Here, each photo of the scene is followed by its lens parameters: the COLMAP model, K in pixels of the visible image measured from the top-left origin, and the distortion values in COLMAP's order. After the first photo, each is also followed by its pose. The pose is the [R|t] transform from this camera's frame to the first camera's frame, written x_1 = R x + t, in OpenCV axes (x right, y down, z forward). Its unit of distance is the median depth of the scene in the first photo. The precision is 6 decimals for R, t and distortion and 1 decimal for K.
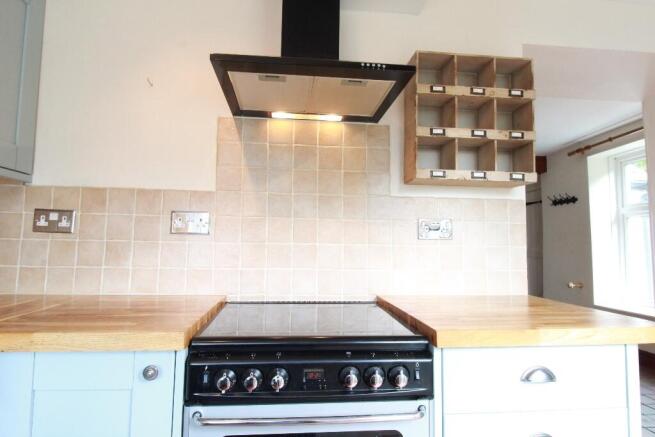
lens RADIAL K [[373.7, 0, 325.7], [0, 373.7, 214.0], [0, 0, 1]] dist [-0.001625, 0.000424]
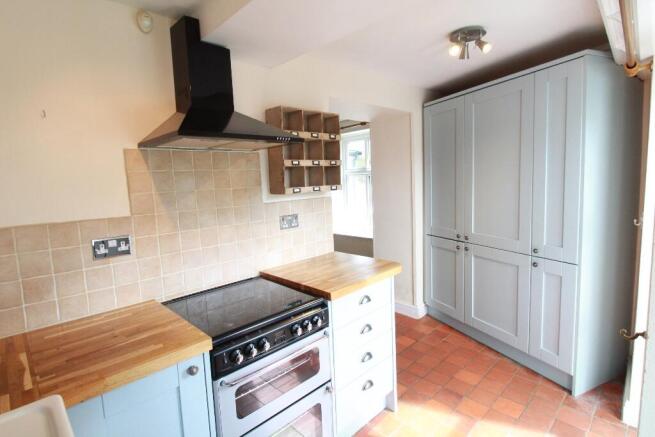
lens RADIAL K [[333.5, 0, 326.5], [0, 333.5, 213.5], [0, 0, 1]] dist [-0.004865, -0.001581]
pose [[0.776632, -0.110843, 0.620126, -0.474009], [0.001881, 0.984802, 0.173670, -0.250248], [-0.629951, -0.133711, 0.765038, -0.161757]]
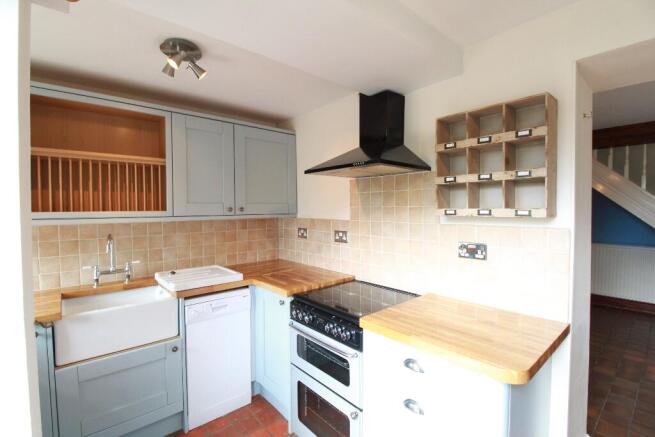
lens RADIAL K [[299.1, 0, 326.7], [0, 299.1, 215.5], [0, 0, 1]] dist [-0.016380, -0.000197]
pose [[0.577302, 0.002679, -0.816526, 0.893700], [0.077056, 0.995353, 0.057746, -0.186691], [0.812886, -0.096255, 0.574413, 0.038608]]
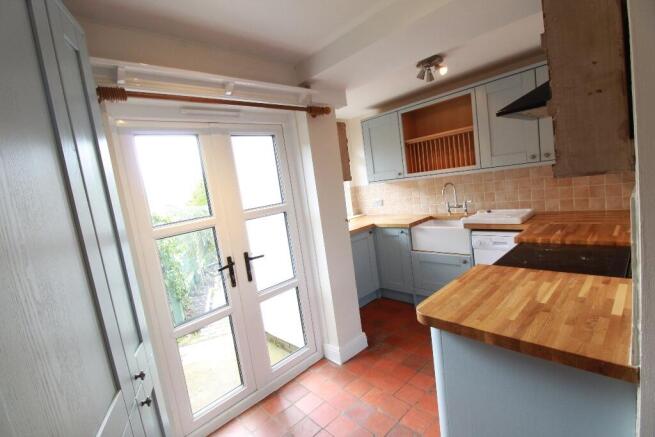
lens RADIAL K [[299.1, 0, 326.7], [0, 299.1, 215.5], [0, 0, 1]] dist [-0.016380, -0.000197]
pose [[-0.788926, 0.166614, -0.591469, 1.226516], [0.175959, 0.983486, 0.042341, -0.116316], [0.588756, -0.070671, -0.805215, 1.191915]]
